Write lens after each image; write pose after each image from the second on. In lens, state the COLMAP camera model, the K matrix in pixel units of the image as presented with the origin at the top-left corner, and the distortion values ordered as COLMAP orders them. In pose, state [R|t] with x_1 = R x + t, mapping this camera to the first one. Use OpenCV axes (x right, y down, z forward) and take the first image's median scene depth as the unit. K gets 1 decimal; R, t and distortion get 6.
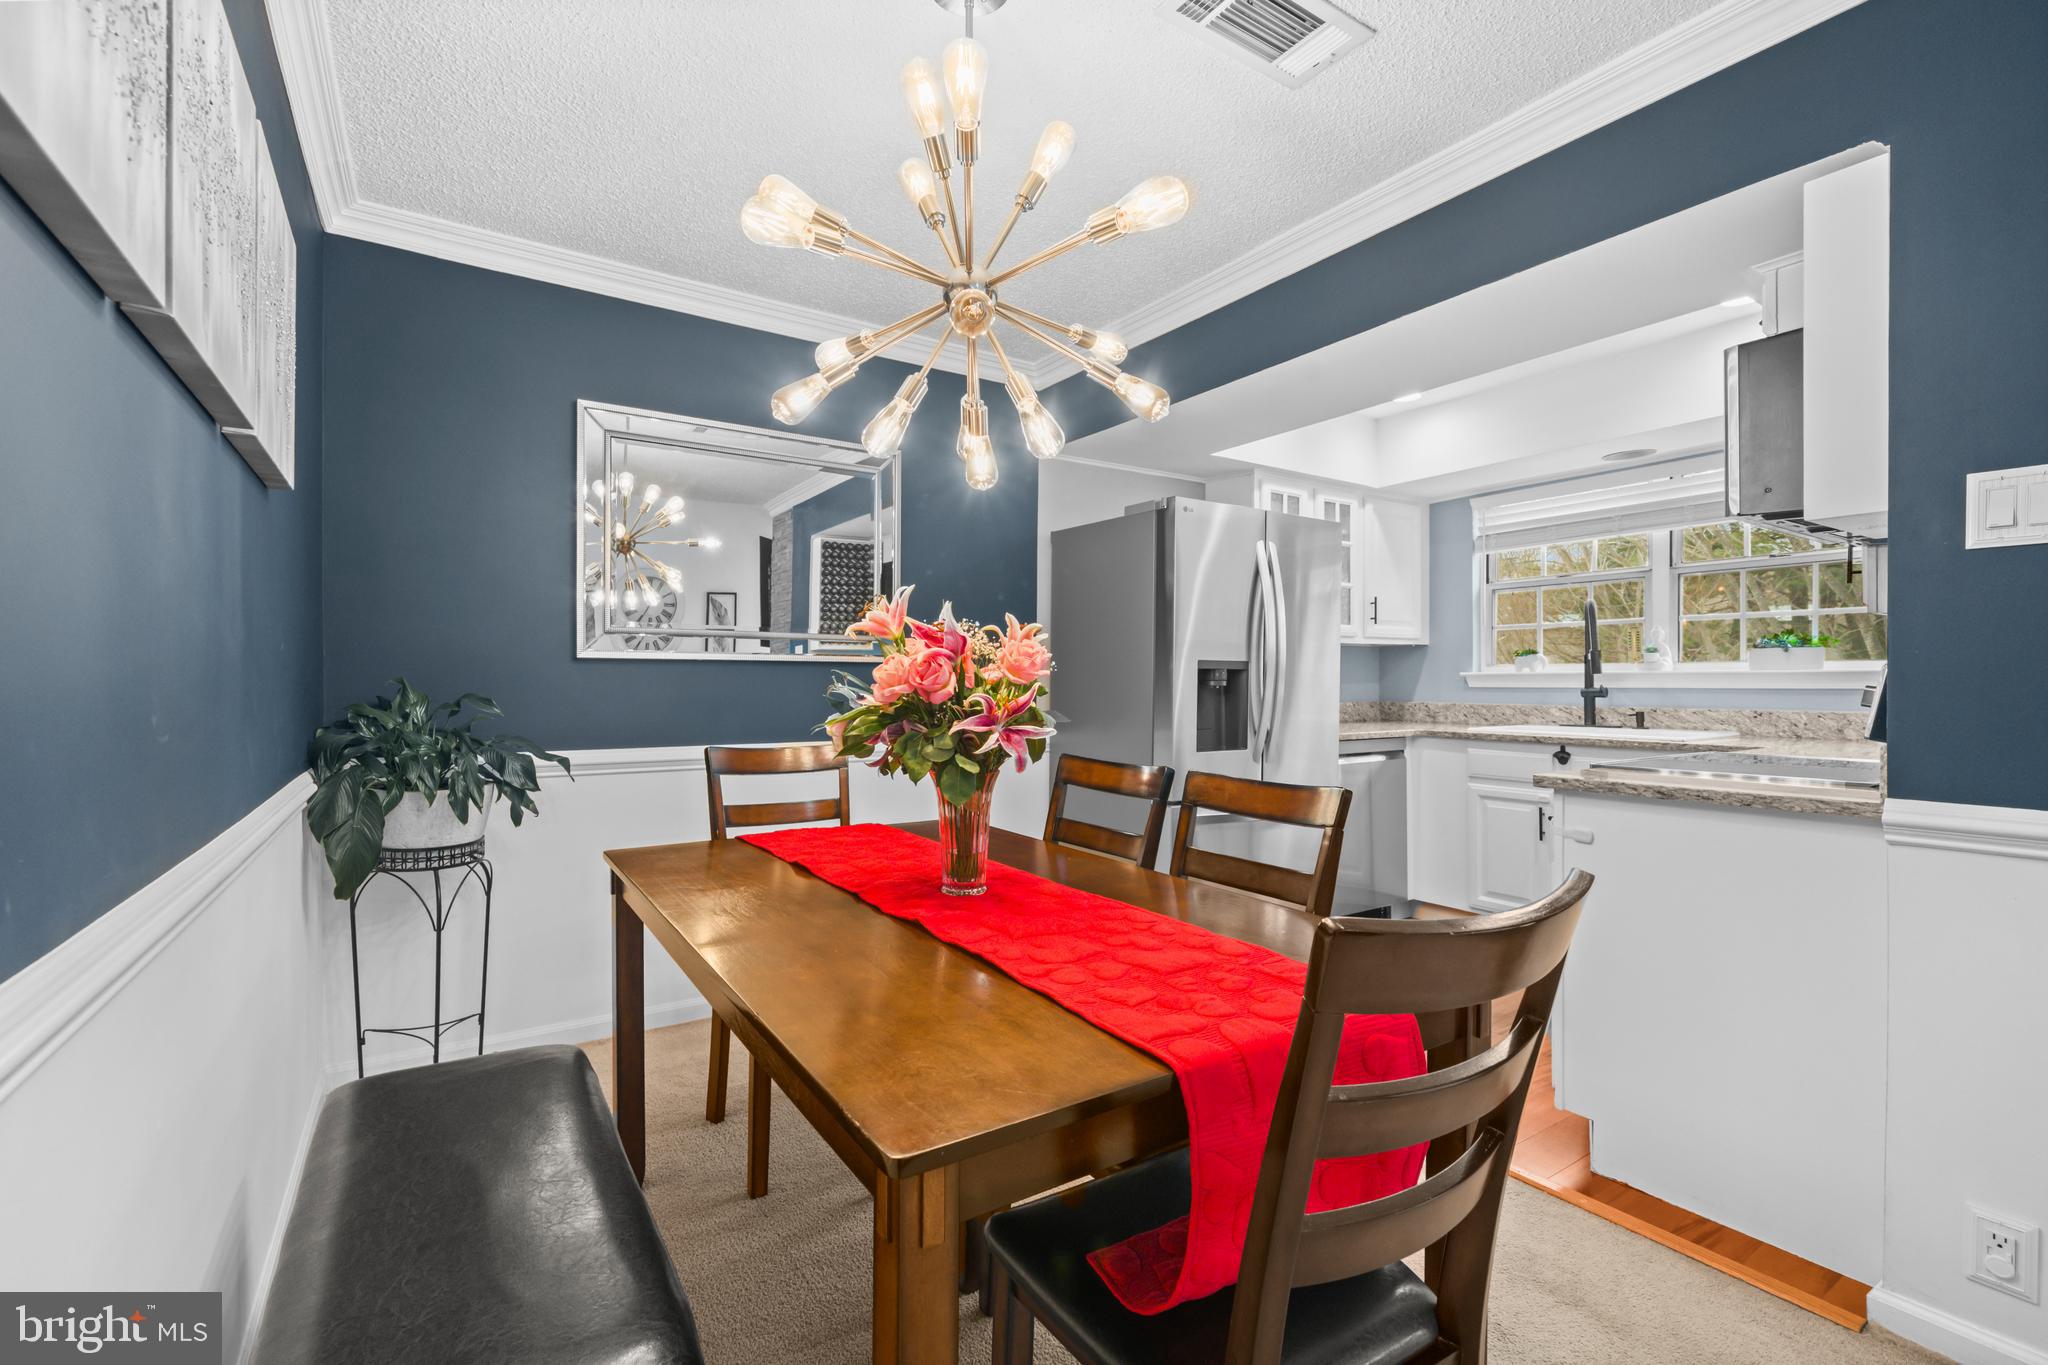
lens RADIAL K [[891.3, 0, 1014.5], [0, 891.3, 684.7], [0, 0, 1]] dist [0.001269, -0.000309]
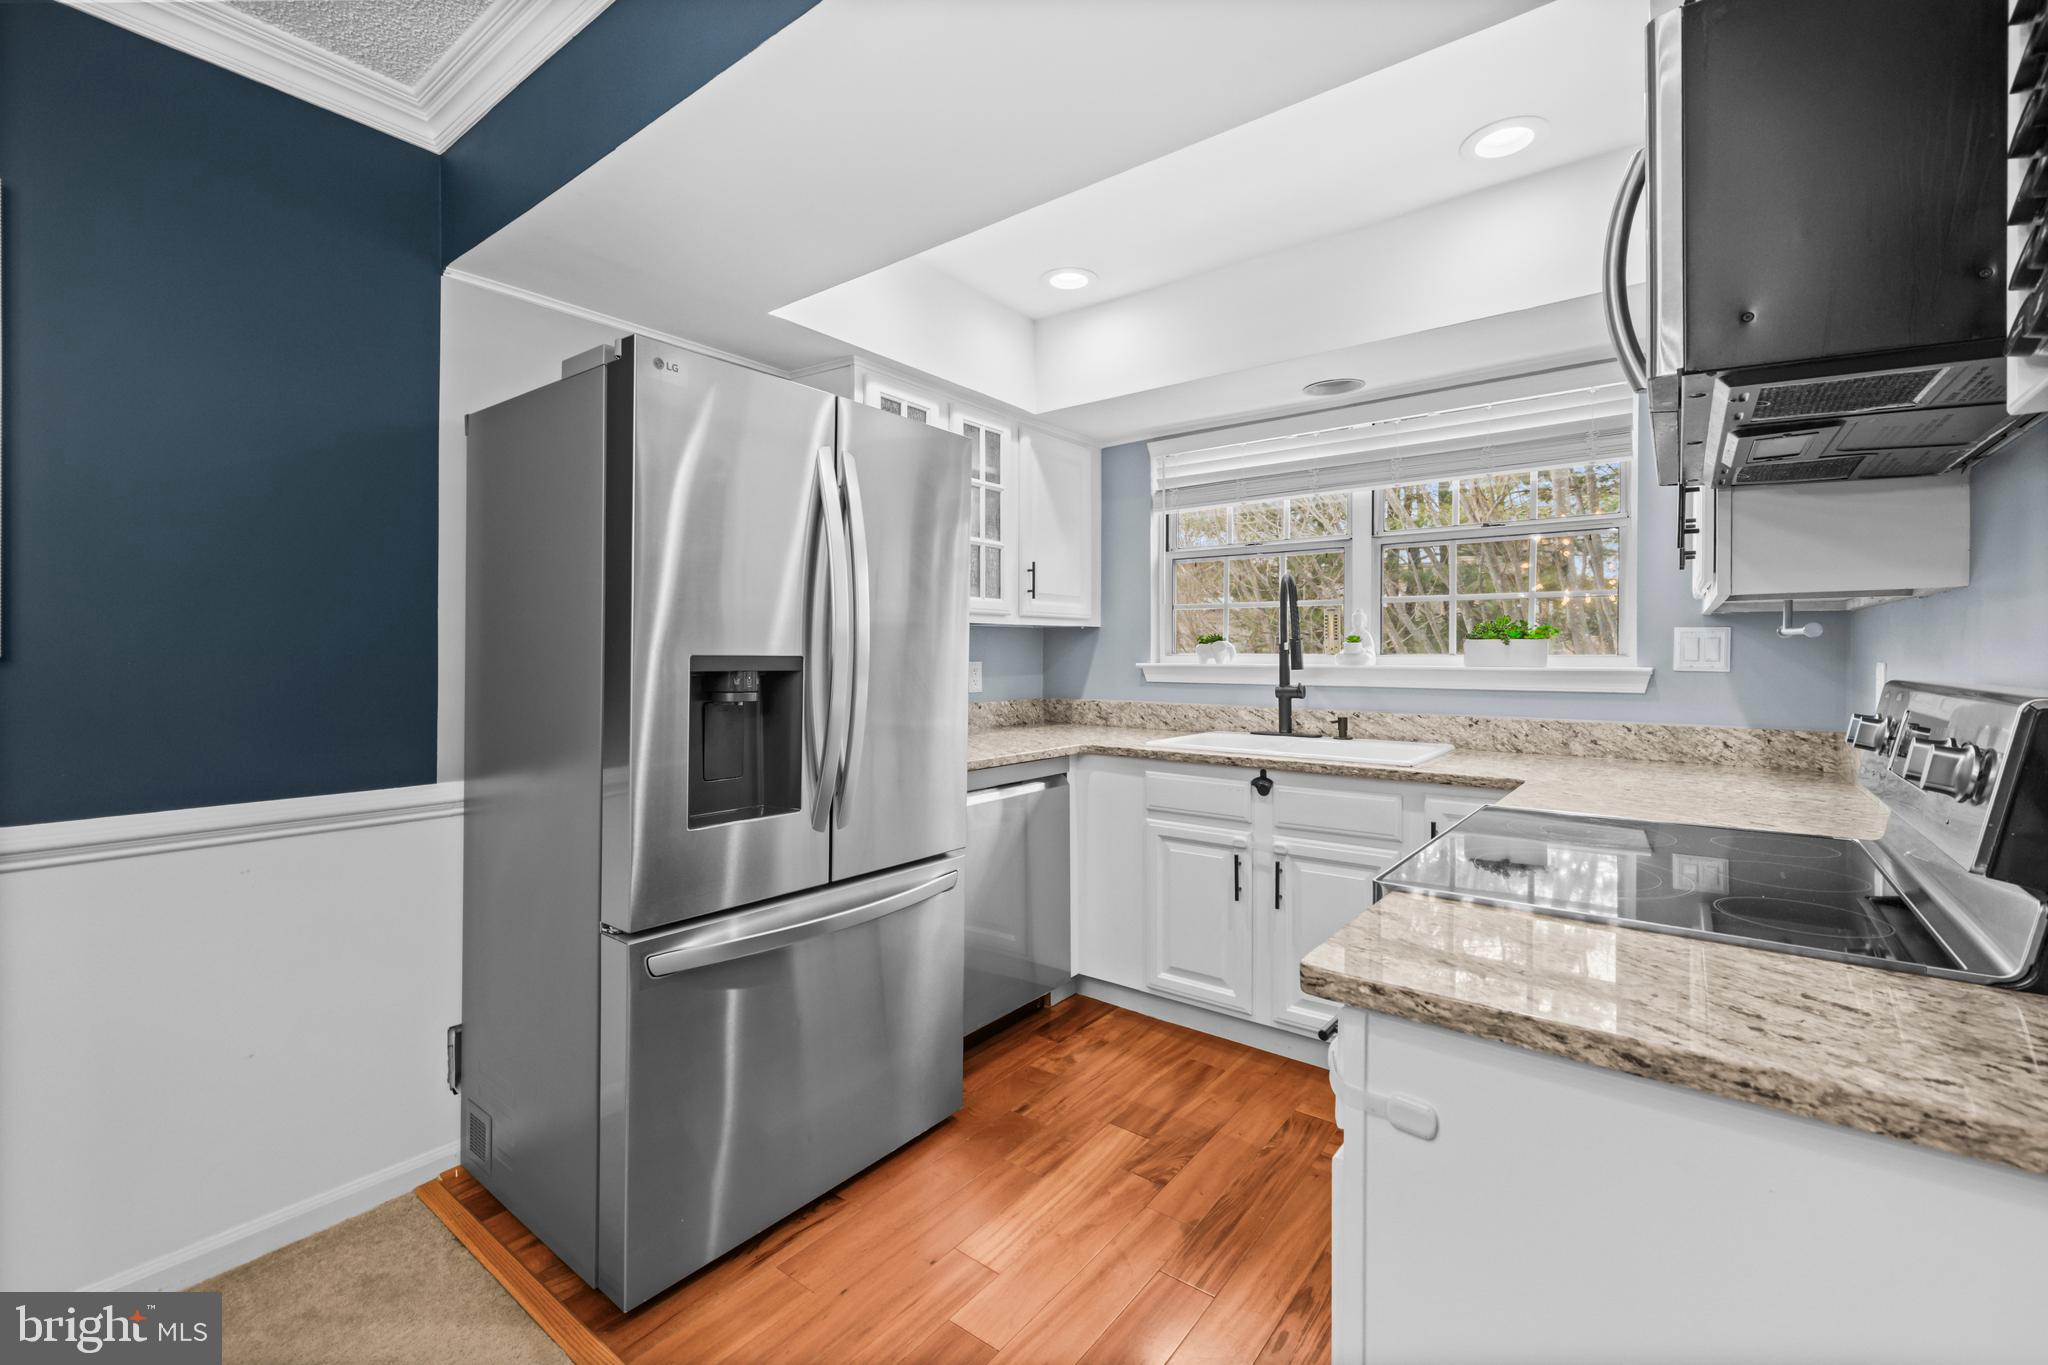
lens RADIAL K [[849.1, 0, 1030.4], [0, 849.1, 666.4], [0, 0, 1]] dist [0.002987, 0.000391]
pose [[0.941940, -0.002804, 0.335769, 0.180039], [-0.001029, 0.999936, 0.011237, -0.021459], [-0.335779, -0.010930, 0.941877, 0.365420]]
